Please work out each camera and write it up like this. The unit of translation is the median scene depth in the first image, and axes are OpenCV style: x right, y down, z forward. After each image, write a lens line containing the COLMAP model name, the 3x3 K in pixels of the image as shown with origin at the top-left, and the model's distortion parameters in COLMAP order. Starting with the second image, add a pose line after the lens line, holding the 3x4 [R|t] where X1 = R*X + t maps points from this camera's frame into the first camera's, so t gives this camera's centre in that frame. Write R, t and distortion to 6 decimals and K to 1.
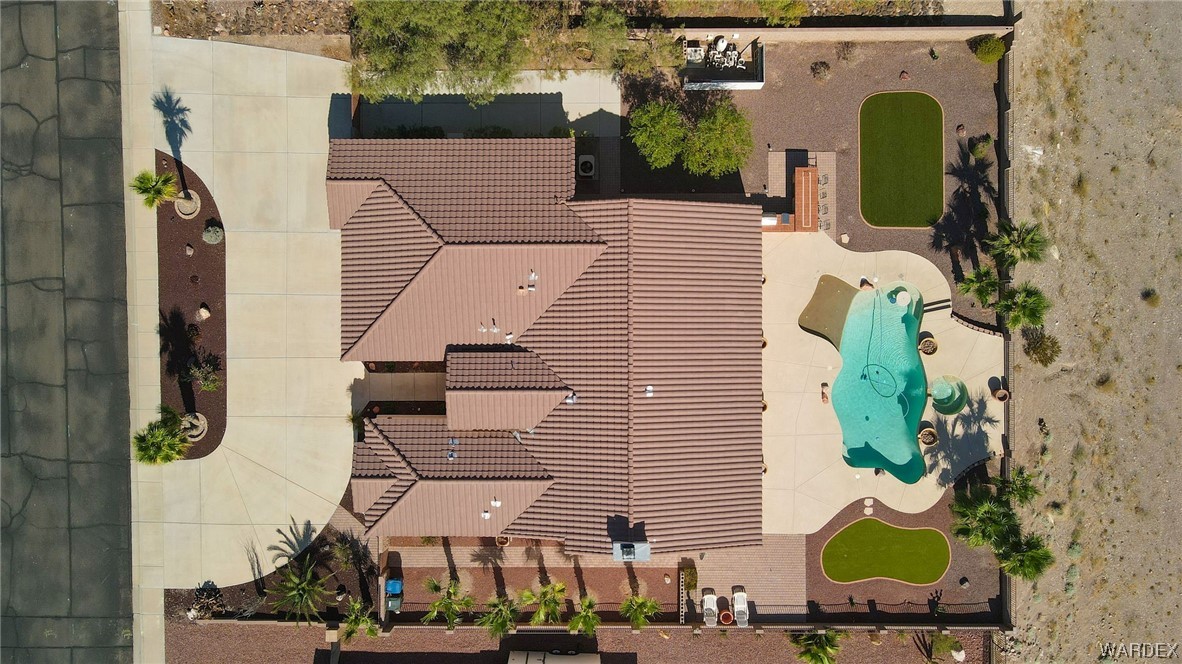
lens RADIAL K [[878.1, 0, 588.4], [0, 878.1, 335.7], [0, 0, 1]] dist [-0.000689, 0.025054]
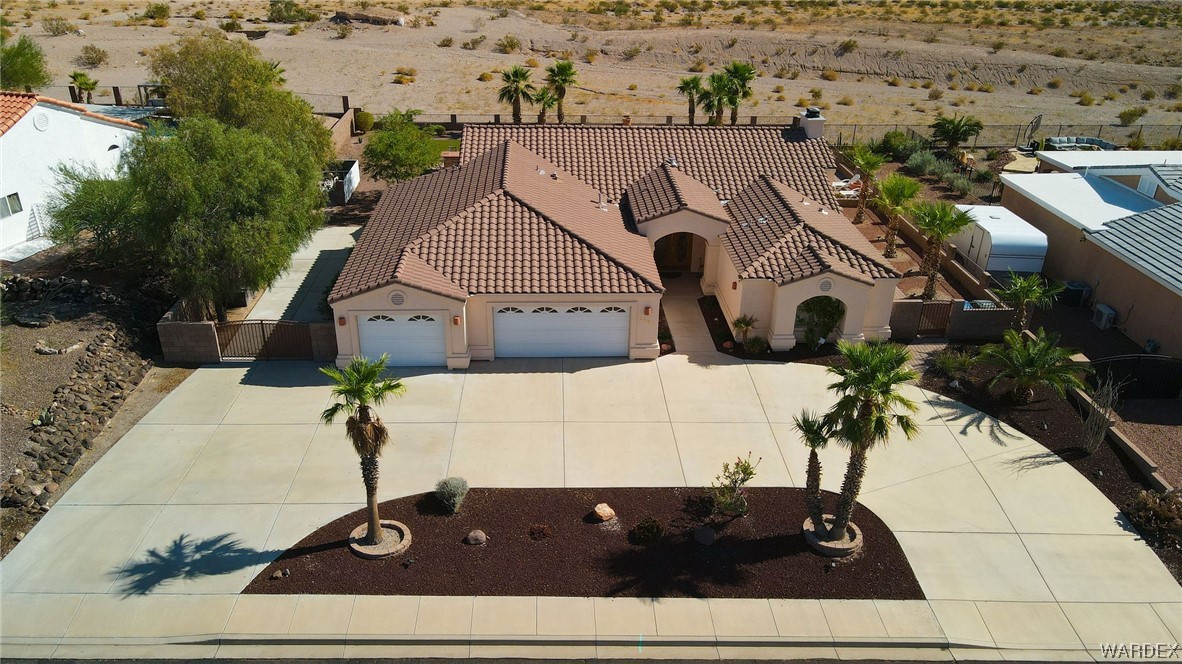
lens RADIAL K [[878.1, 0, 590.1], [0, 878.1, 333.4], [0, 0, 1]] dist [-0.000689, 0.025054]
pose [[-0.049663, -0.439097, 0.897066, -0.850717], [0.998588, -0.004872, 0.052899, -0.060251], [-0.018858, 0.898426, 0.438719, 0.691237]]
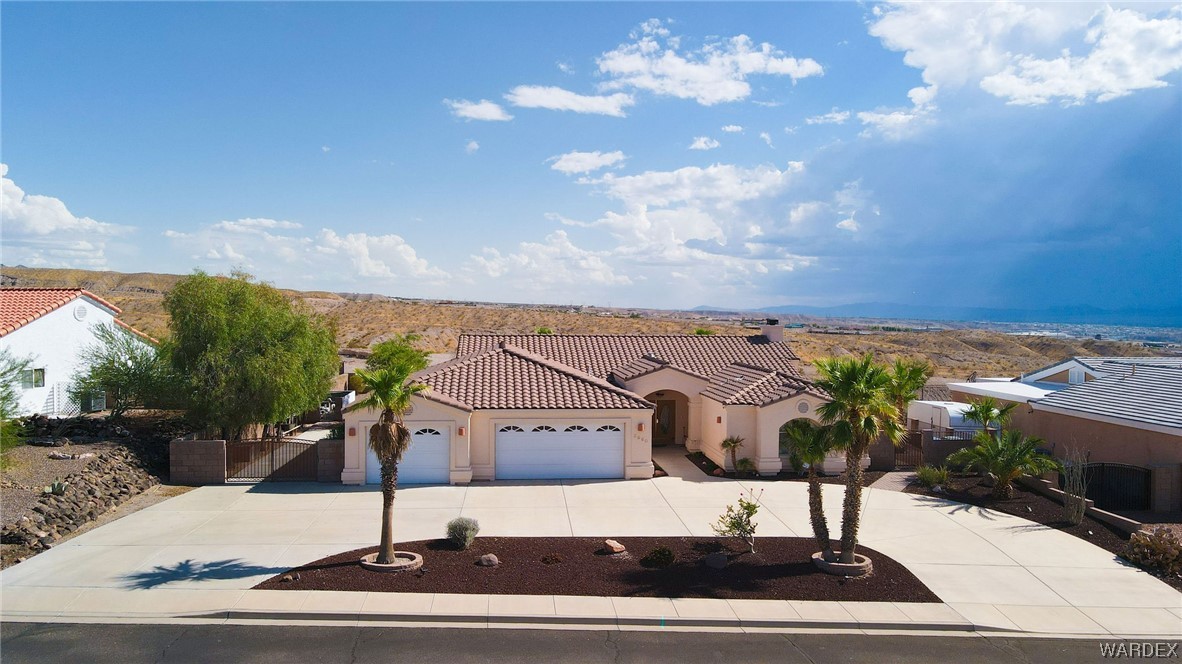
lens RADIAL K [[878.1, 0, 589.2], [0, 878.1, 332.8], [0, 0, 1]] dist [-0.000689, 0.025054]
pose [[-0.094100, -0.018455, 0.995392, -0.945752], [0.995517, 0.007870, 0.094258, -0.089668], [-0.009574, 0.999799, 0.017632, 0.873974]]
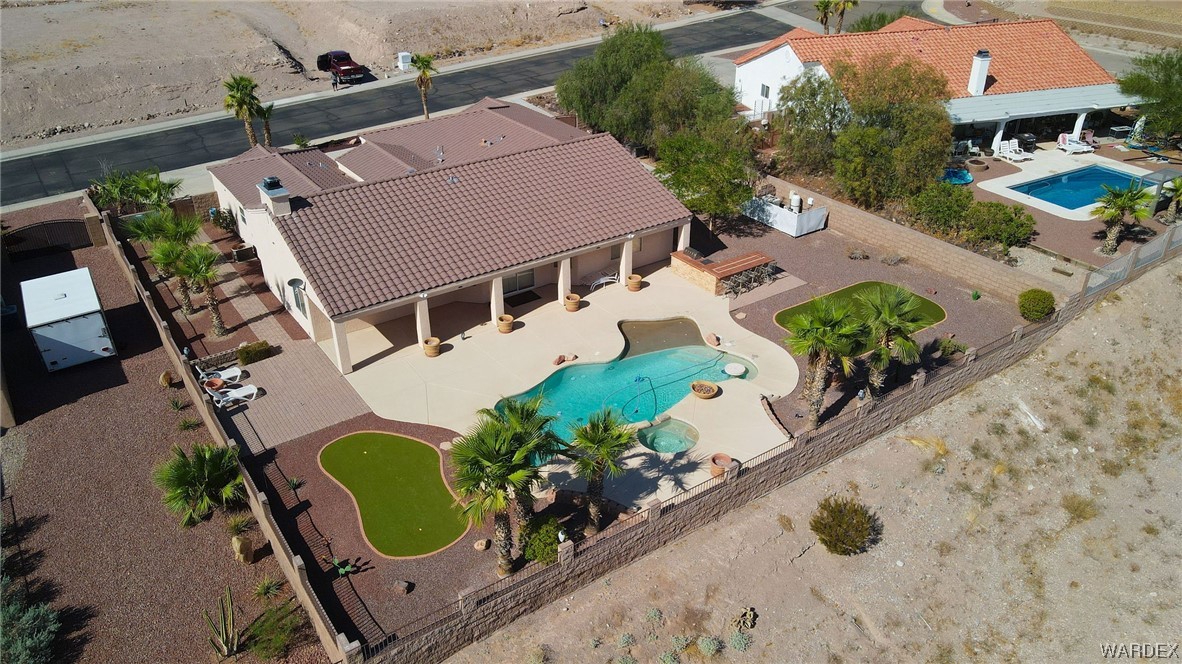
lens RADIAL K [[878.1, 0, 597.3], [0, 878.1, 332.0], [0, 0, 1]] dist [-0.000689, 0.025054]
pose [[0.570461, 0.404953, -0.714554, 0.794393], [-0.821325, 0.281633, -0.496094, 0.399058], [0.000347, 0.869883, 0.493258, 0.616002]]
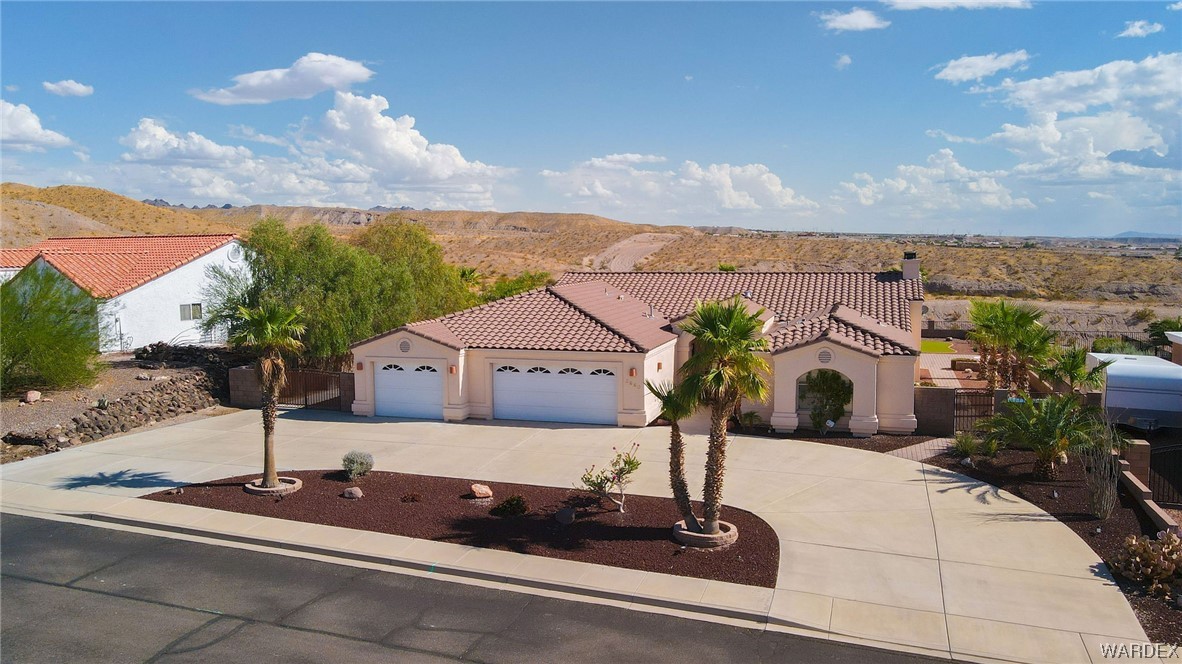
lens RADIAL K [[926.7, 0, 588.0], [0, 926.7, 323.8], [0, 0, 1]] dist [-0.003755, 0.030325]
pose [[0.302342, -0.077317, 0.950059, -0.916281], [0.953188, 0.019734, -0.301732, 0.189423], [0.004581, 0.996811, 0.079664, 0.870217]]
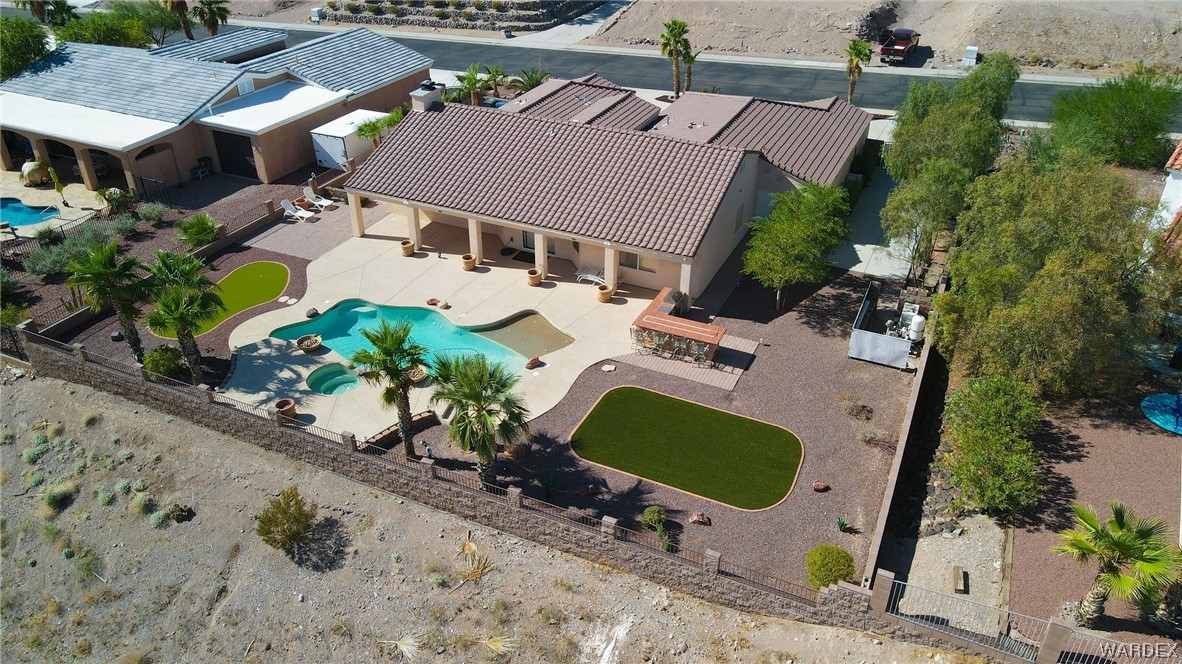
lens RADIAL K [[878.1, 0, 590.3], [0, 878.1, 330.2], [0, 0, 1]] dist [-0.000689, 0.025054]
pose [[-0.424358, 0.475950, -0.770320, 0.823150], [-0.905494, -0.223835, 0.360524, -0.342815], [-0.000833, 0.850511, 0.525956, 0.603380]]
